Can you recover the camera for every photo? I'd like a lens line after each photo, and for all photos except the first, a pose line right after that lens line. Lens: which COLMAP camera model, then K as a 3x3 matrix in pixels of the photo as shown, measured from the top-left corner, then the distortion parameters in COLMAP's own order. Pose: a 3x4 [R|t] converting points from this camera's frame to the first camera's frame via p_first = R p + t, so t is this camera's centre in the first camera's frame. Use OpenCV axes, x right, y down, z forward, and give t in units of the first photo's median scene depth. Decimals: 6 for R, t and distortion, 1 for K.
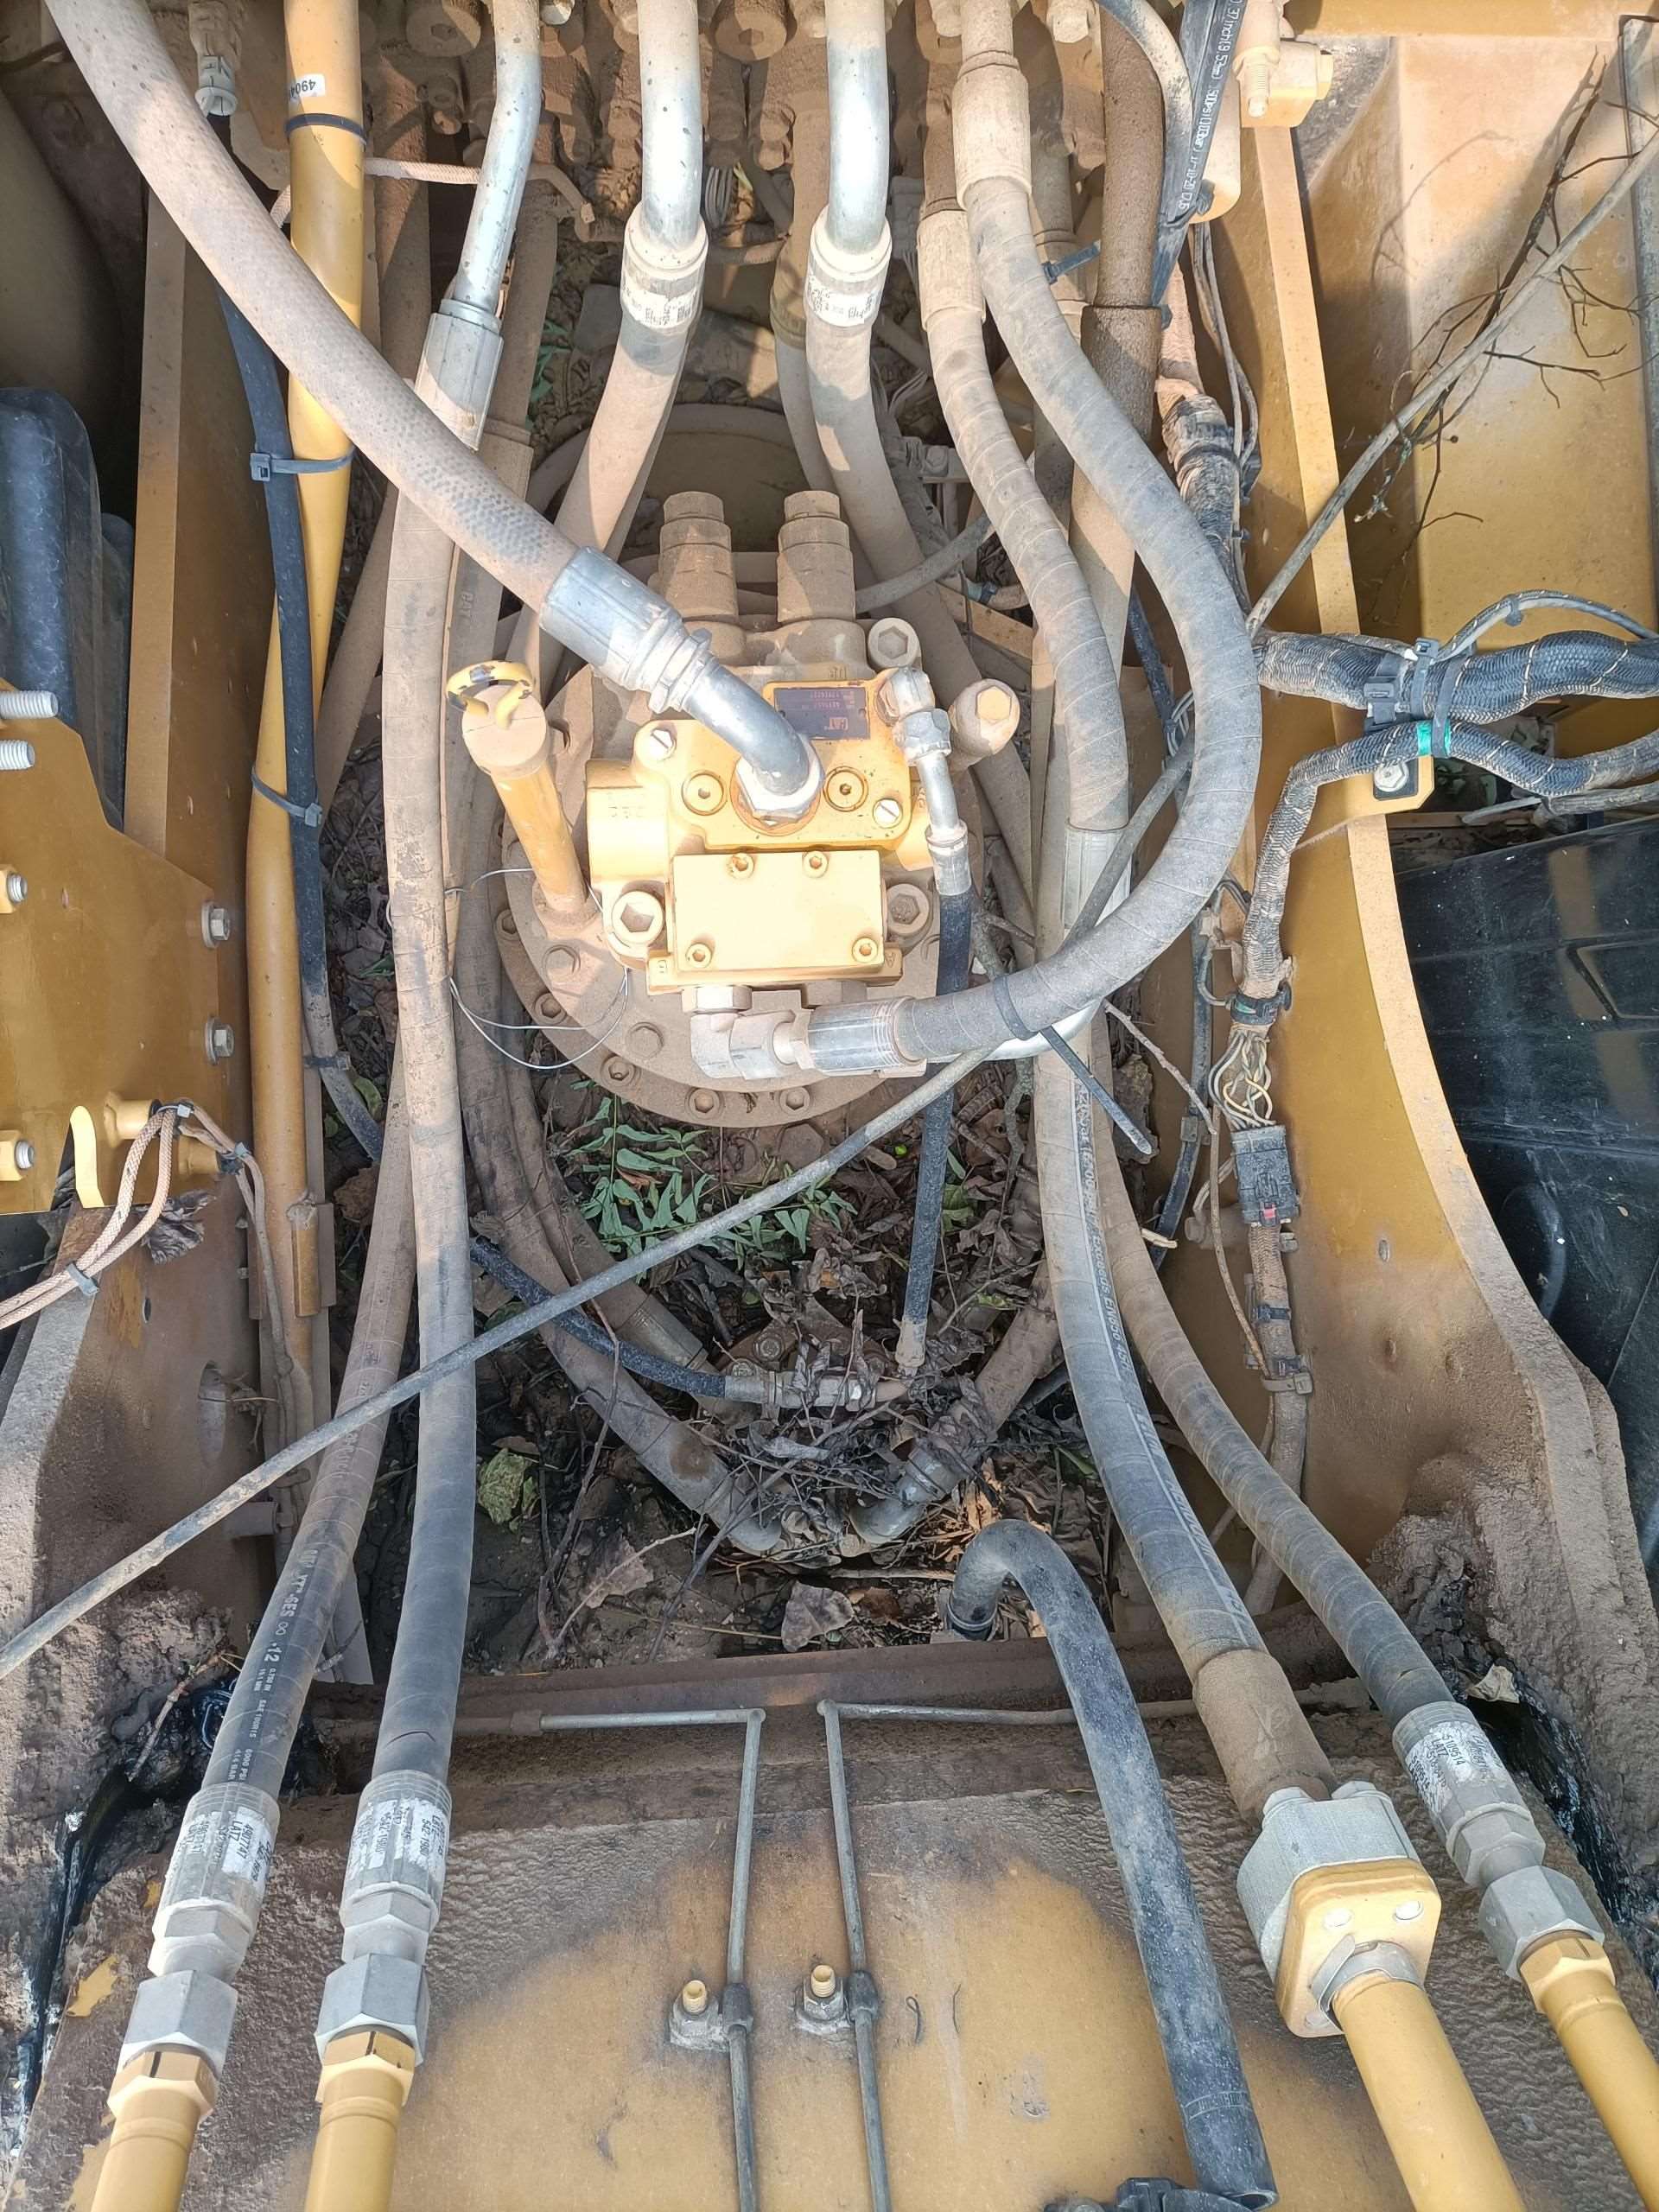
lens RADIAL K [[1666.5, 0, 831.4], [0, 1666.5, 1099.5], [0, 0, 1]] dist [0.040698, -0.056807]
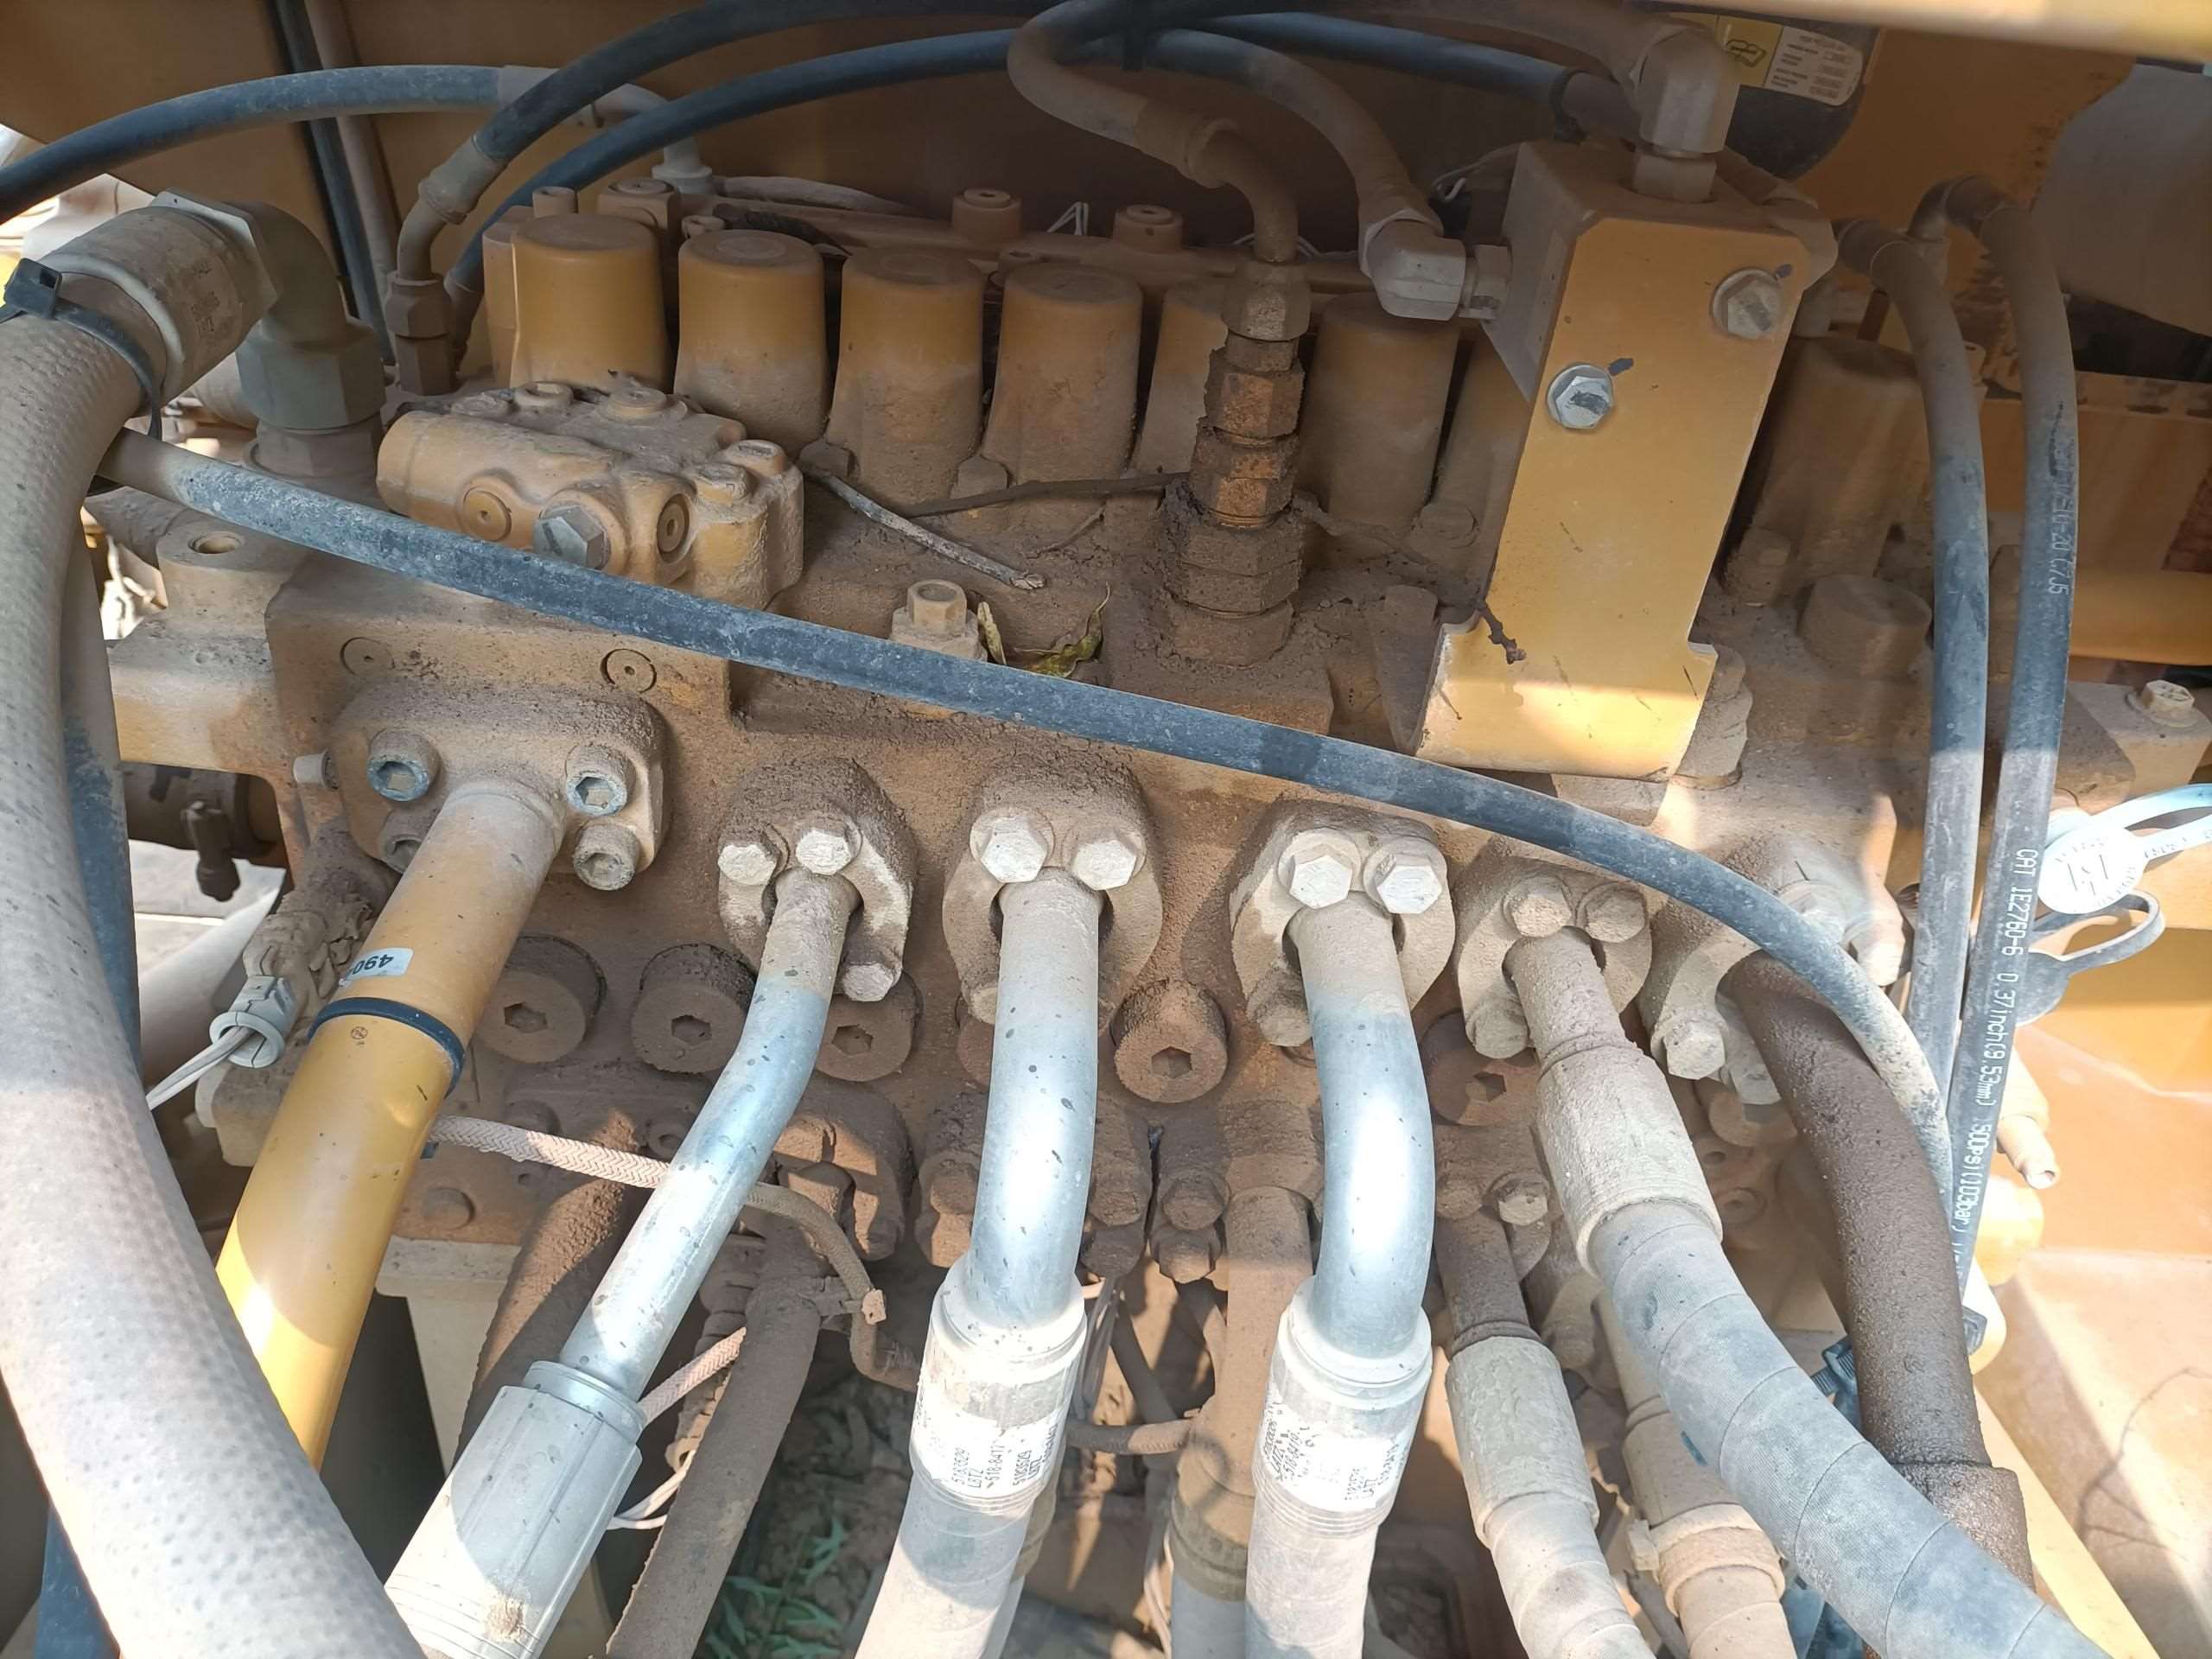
lens RADIAL K [[1666.5, 0, 1092.9], [0, 1666.5, 815.2], [0, 0, 1]] dist [0.040698, -0.056807]
pose [[0.998651, 0.023383, -0.046368, -0.048255], [-0.051171, 0.595156, -0.801979, -0.173044], [0.008844, 0.803270, 0.595549, 0.524759]]
